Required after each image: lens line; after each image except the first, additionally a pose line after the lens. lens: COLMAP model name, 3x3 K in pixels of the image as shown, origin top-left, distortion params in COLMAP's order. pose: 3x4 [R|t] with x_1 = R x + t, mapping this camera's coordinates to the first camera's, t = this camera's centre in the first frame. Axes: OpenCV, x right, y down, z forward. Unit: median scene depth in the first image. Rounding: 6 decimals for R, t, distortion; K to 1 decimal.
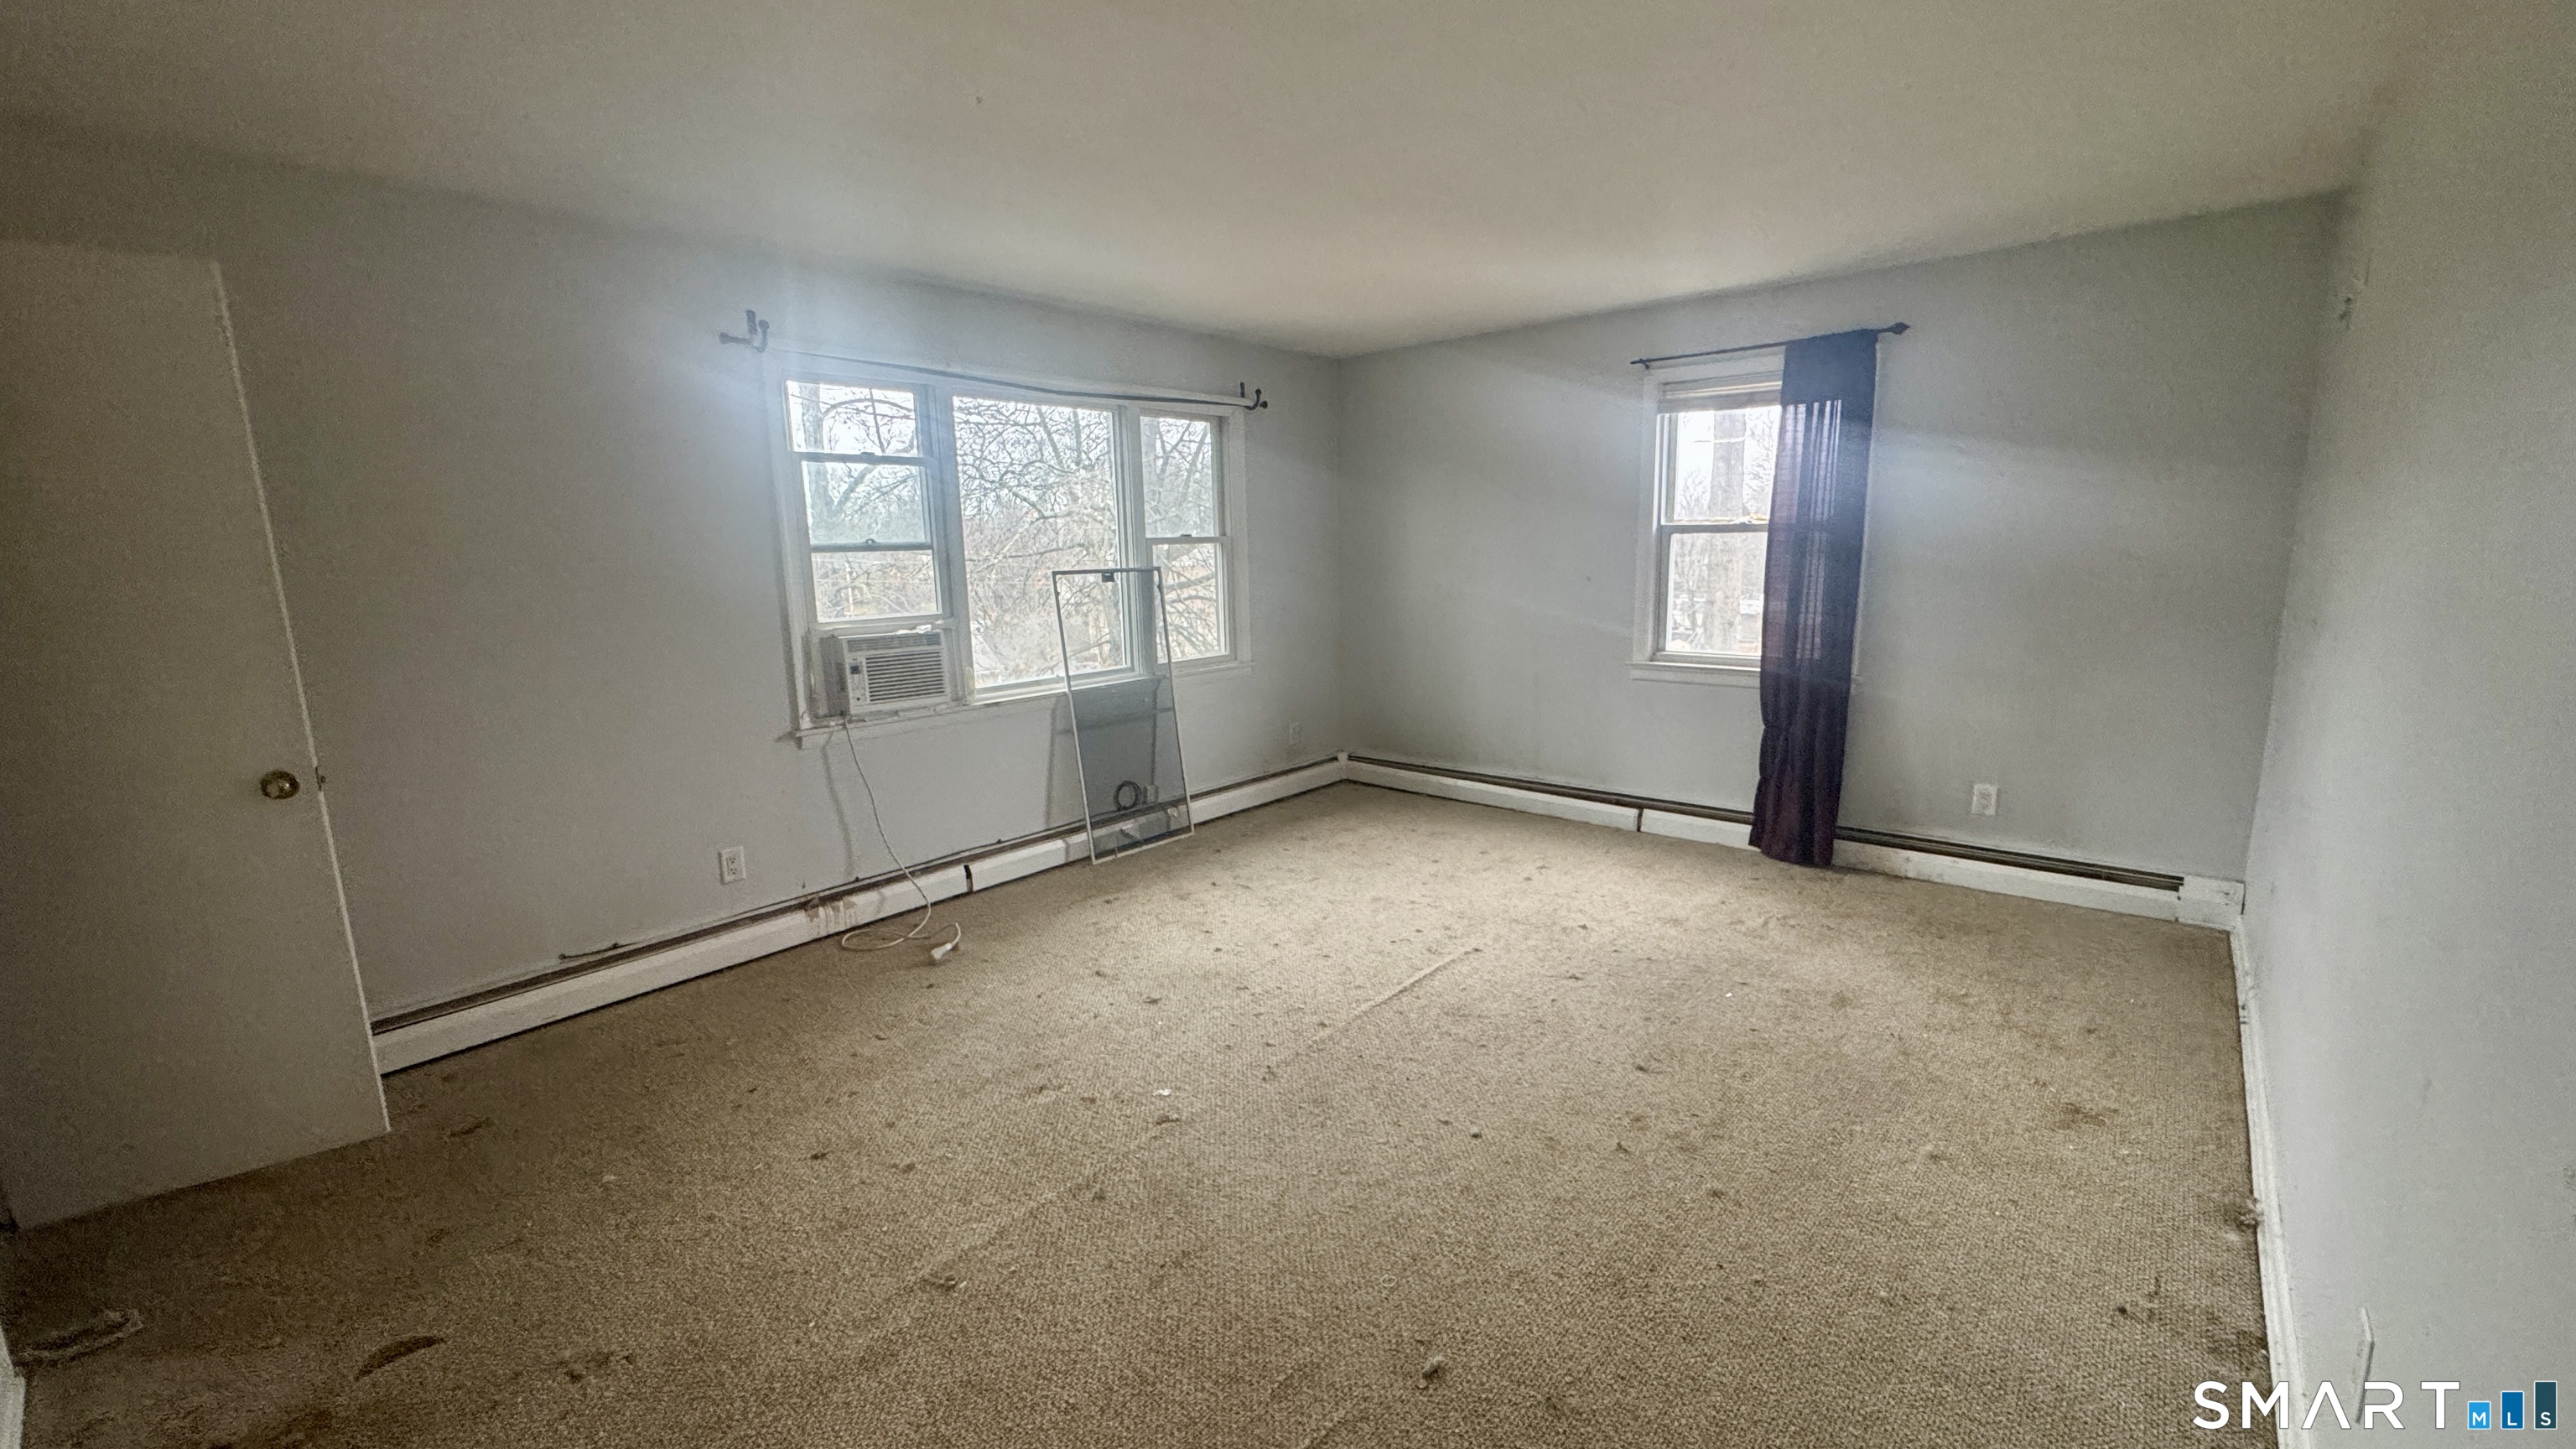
lens RADIAL K [[1030.4, 0, 1294.3], [0, 1030.4, 722.7], [0, 0, 1]] dist [-0.002447, 0.000100]
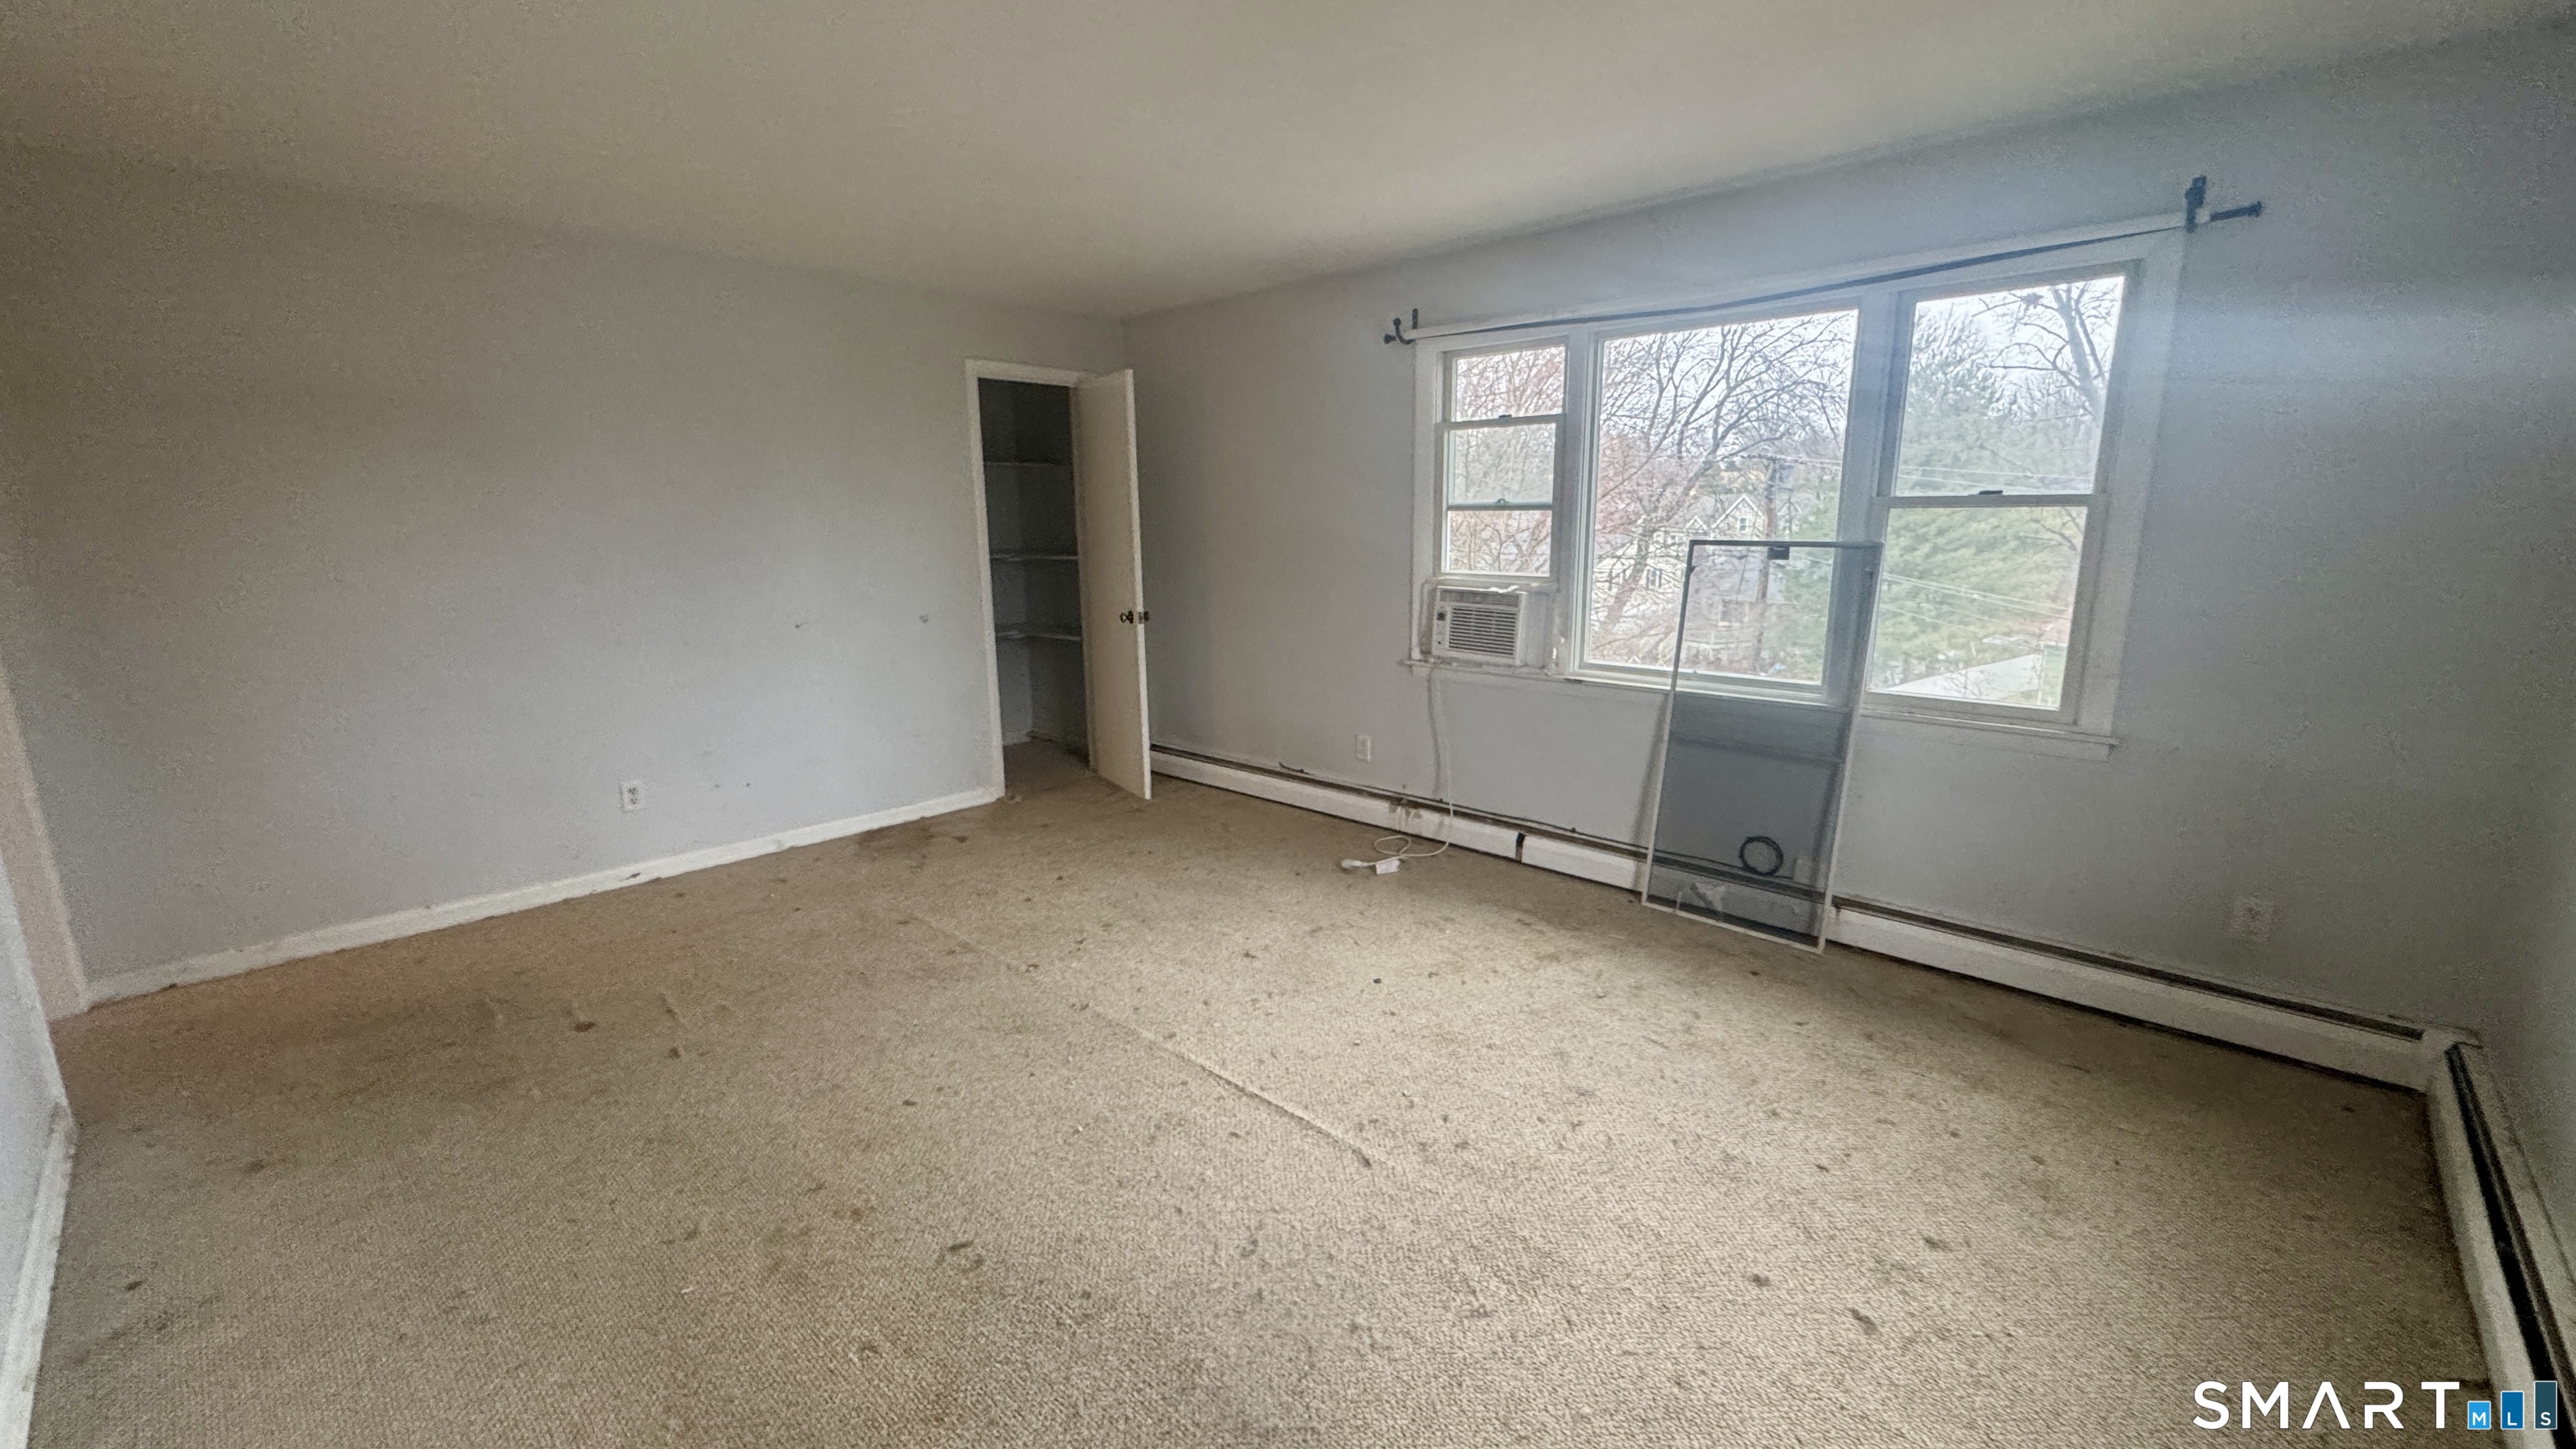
lens RADIAL K [[1030.4, 0, 1290.2], [0, 1030.4, 730.9], [0, 0, 1]] dist [-0.002447, 0.000100]
pose [[-0.050668, 0.227765, -0.972397, 0.634032], [-0.165864, 0.958207, 0.233084, -0.150158], [0.984846, 0.173095, -0.010773, 0.785499]]
